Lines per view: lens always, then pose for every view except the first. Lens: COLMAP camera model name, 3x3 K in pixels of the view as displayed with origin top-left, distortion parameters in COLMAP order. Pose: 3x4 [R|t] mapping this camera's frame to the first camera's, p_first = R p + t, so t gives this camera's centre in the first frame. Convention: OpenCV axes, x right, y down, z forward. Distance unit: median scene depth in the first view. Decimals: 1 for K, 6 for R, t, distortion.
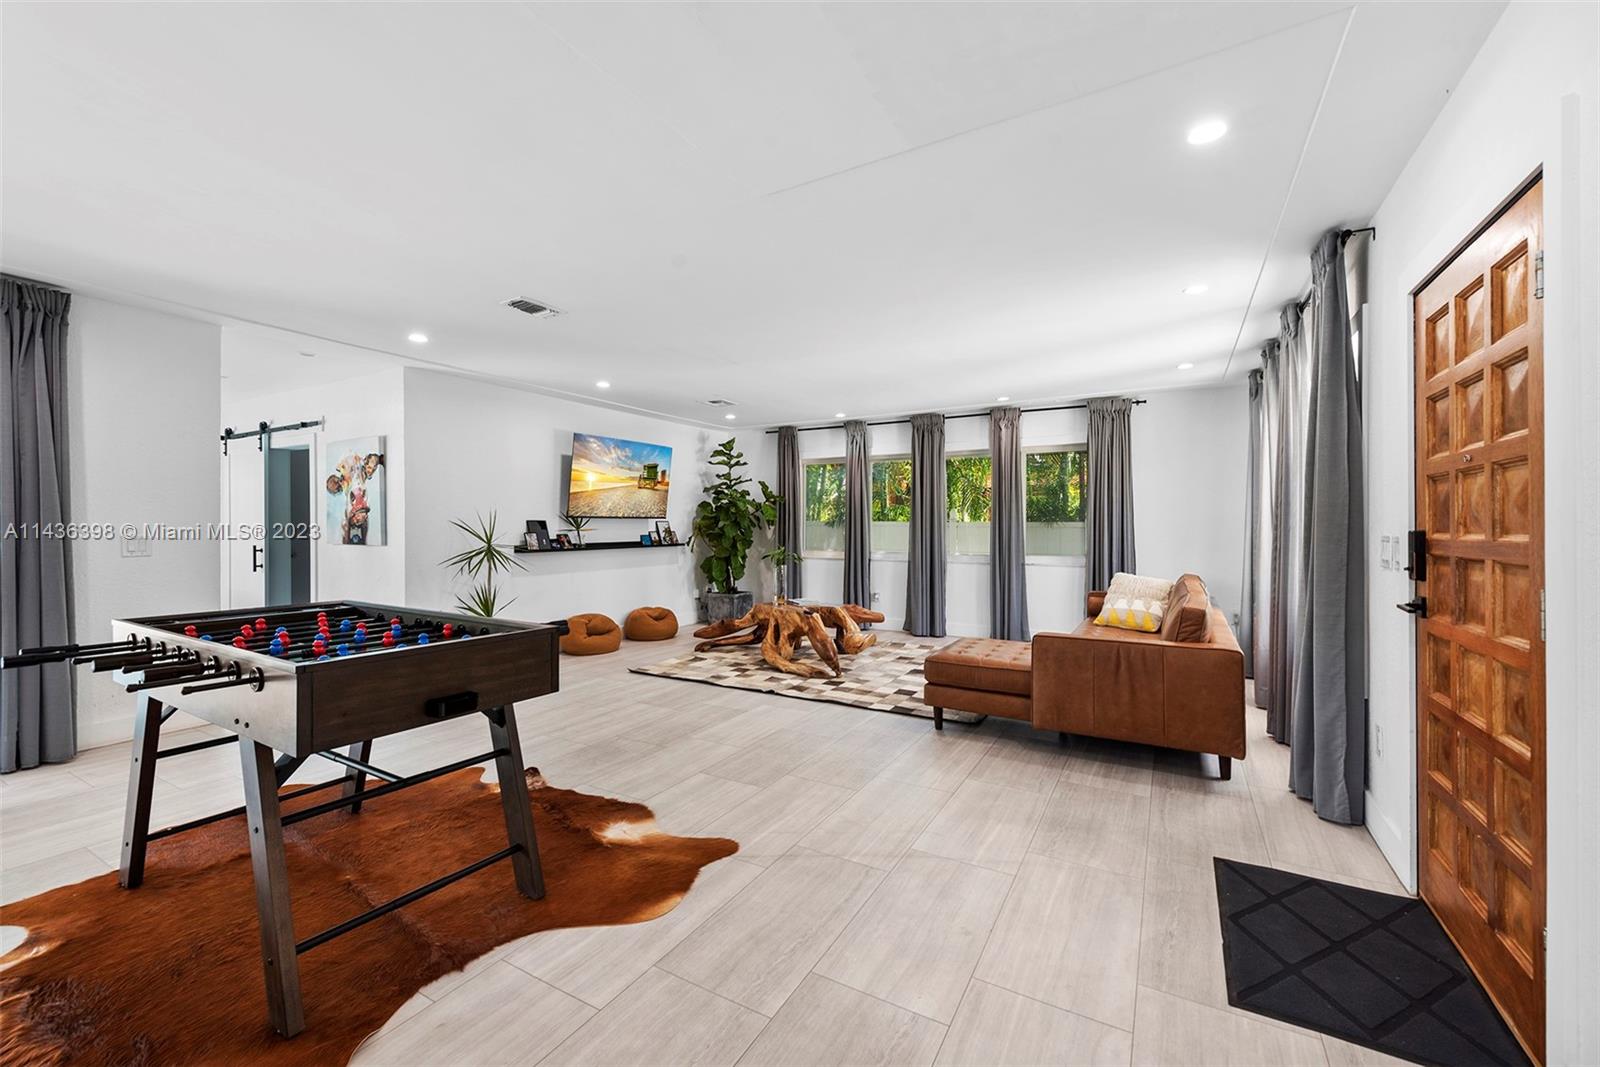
lens RADIAL K [[650.2, 0, 800.0], [0, 650.2, 533.5], [0, 0, 1]] dist [0.000177, -0.000002]
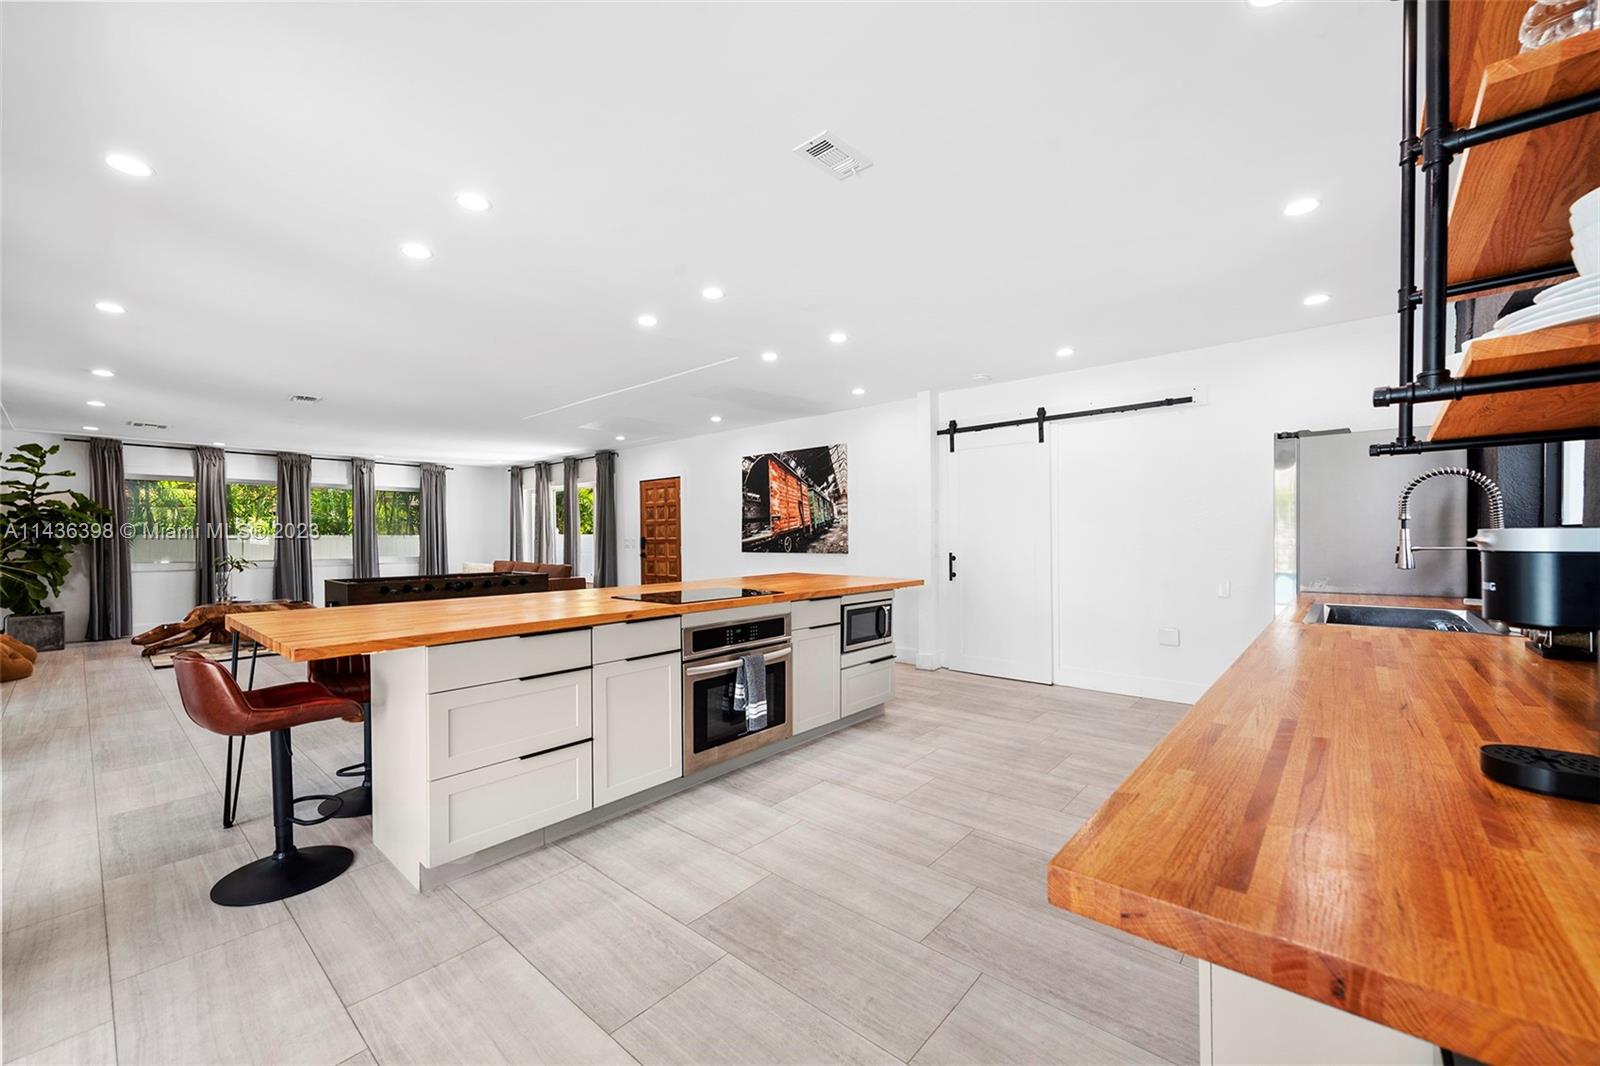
lens RADIAL K [[631.5, 0, 801.5], [0, 631.5, 536.6], [0, 0, 1]] dist [0.006762, -0.000712]
pose [[0.195597, -0.000496, 0.980684, -0.845648], [0.019720, 0.999800, -0.003427, 0.007722], [-0.980486, 0.020009, 0.195568, -0.237791]]
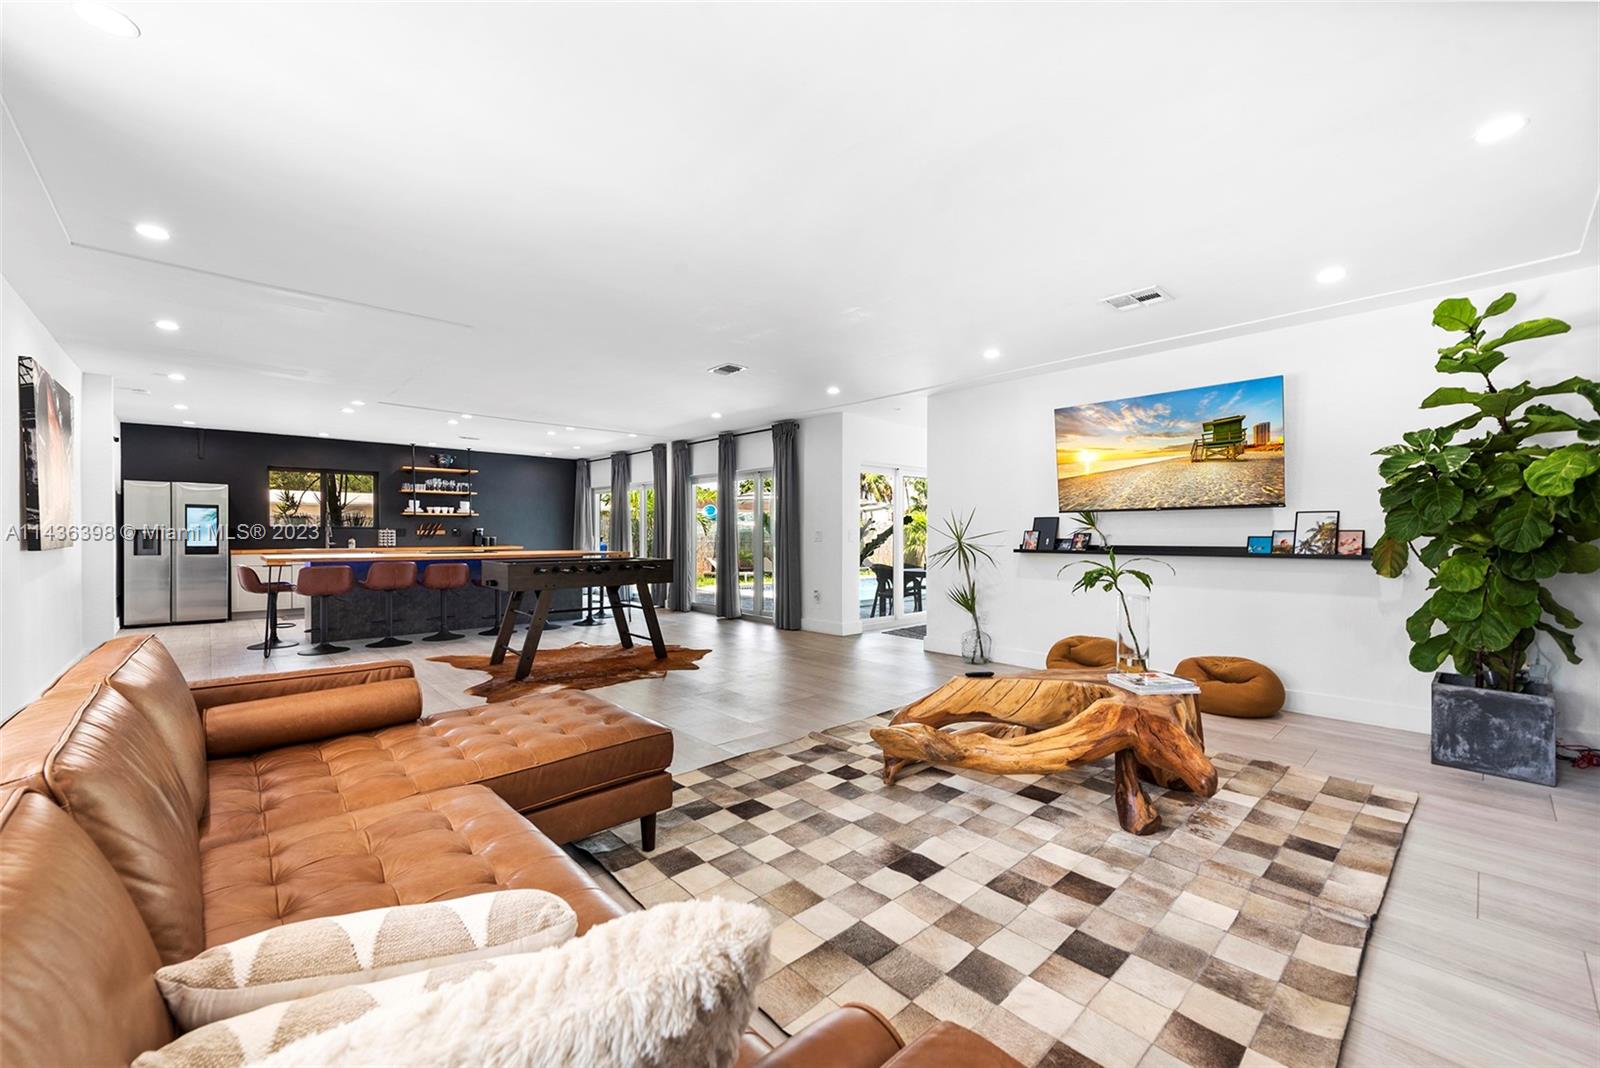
lens RADIAL K [[631.5, 0, 801.5], [0, 631.5, 537.6], [0, 0, 1]] dist [0.006762, -0.000712]
pose [[-0.294259, 0.005864, -0.955708, 0.438206], [-0.014979, 0.999830, 0.010747, 0.002057], [0.955608, 0.017478, -0.294121, 0.786908]]
